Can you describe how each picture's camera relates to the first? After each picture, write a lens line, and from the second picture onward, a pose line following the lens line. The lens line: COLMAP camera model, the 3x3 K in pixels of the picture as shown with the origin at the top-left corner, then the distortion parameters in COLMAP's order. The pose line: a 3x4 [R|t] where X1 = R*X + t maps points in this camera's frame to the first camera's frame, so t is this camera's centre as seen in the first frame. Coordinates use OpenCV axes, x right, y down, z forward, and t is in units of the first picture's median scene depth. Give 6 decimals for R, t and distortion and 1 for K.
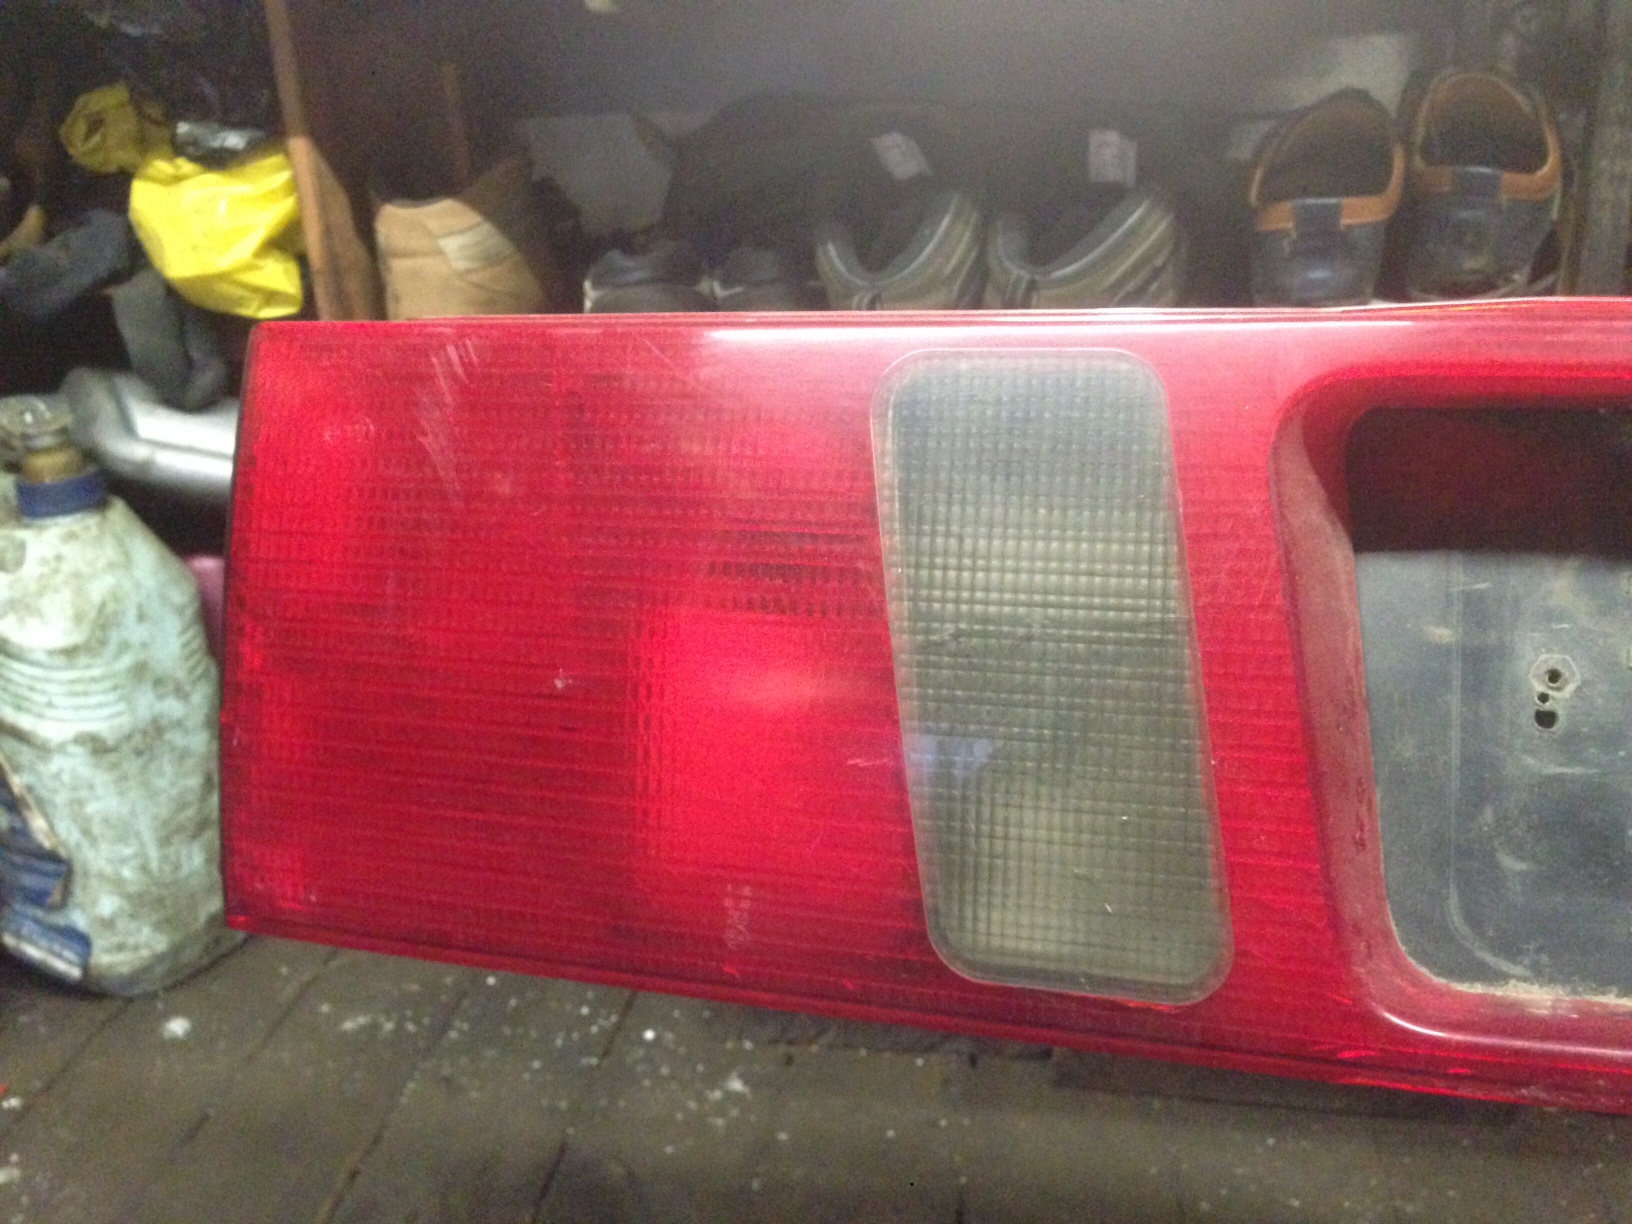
lens RADIAL K [[1575.2, 0, 817.8], [0, 1575.2, 605.0], [0, 0, 1]] dist [0.153426, -0.318930]
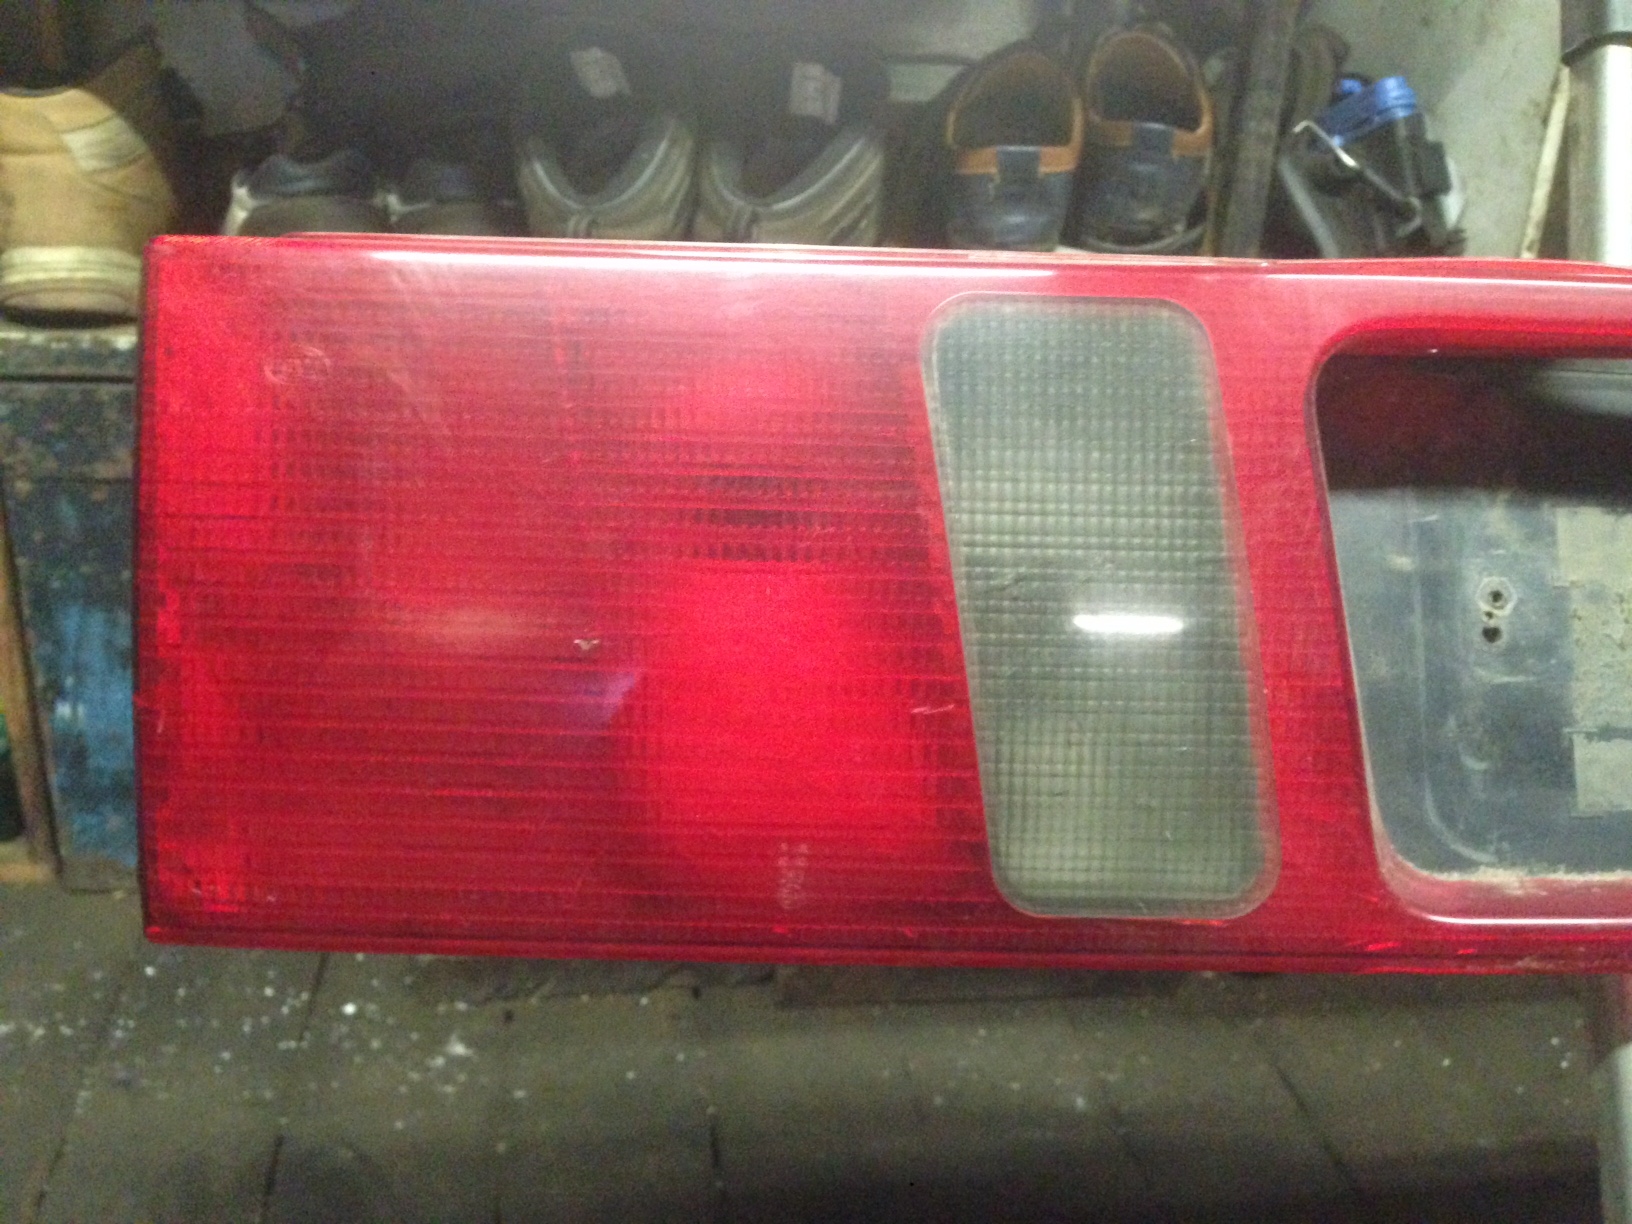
lens RADIAL K [[1575.2, 0, 817.8], [0, 1575.2, 605.0], [0, 0, 1]] dist [0.153426, -0.318930]
pose [[0.946953, -0.039265, 0.318966, -0.159859], [0.024544, 0.998445, 0.050042, -0.008172], [-0.320435, -0.039558, 0.946444, 0.038308]]
